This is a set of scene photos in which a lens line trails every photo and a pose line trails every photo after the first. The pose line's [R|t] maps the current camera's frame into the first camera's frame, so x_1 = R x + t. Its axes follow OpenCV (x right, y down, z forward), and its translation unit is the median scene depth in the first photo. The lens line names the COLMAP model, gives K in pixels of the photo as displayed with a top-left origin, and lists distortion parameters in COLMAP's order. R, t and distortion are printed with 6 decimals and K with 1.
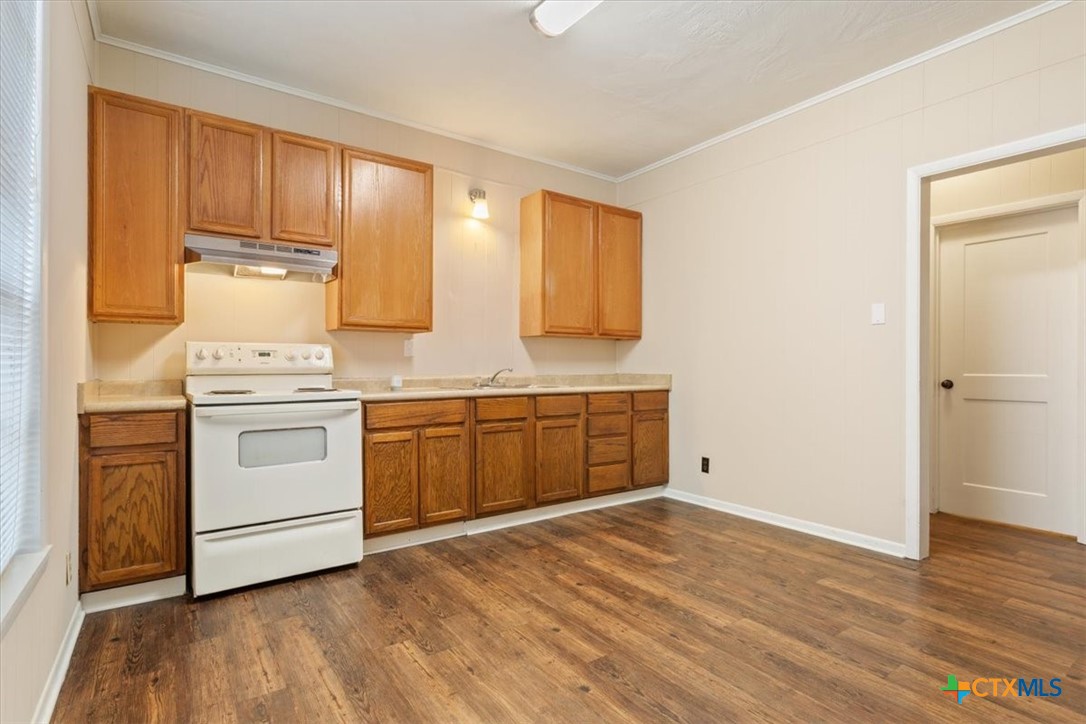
lens RADIAL K [[577.2, 0, 543.0], [0, 577.2, 362.0], [0, 0, 1]] dist [-0.000331, -0.000108]
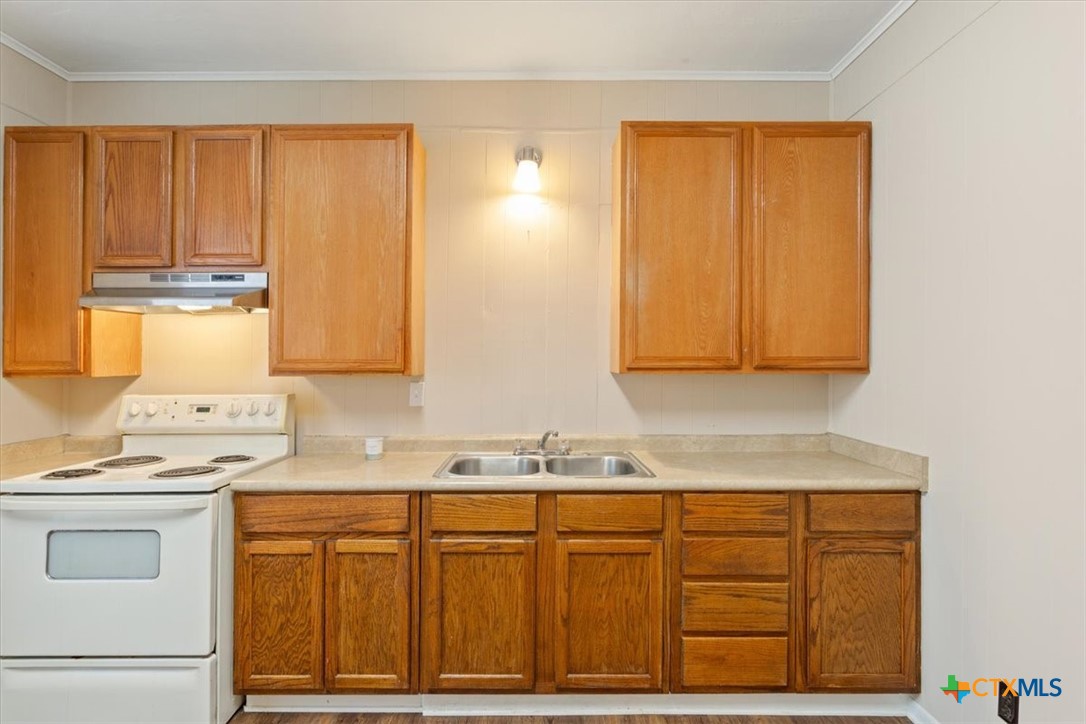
lens RADIAL K [[542.3, 0, 537.9], [0, 542.3, 348.4], [0, 0, 1]] dist [-0.003932, 0.000406]
pose [[0.791662, -0.004780, -0.610940, 0.302919], [0.005648, 0.999984, -0.000505, -0.082847], [0.610933, -0.003051, 0.791677, 0.595835]]
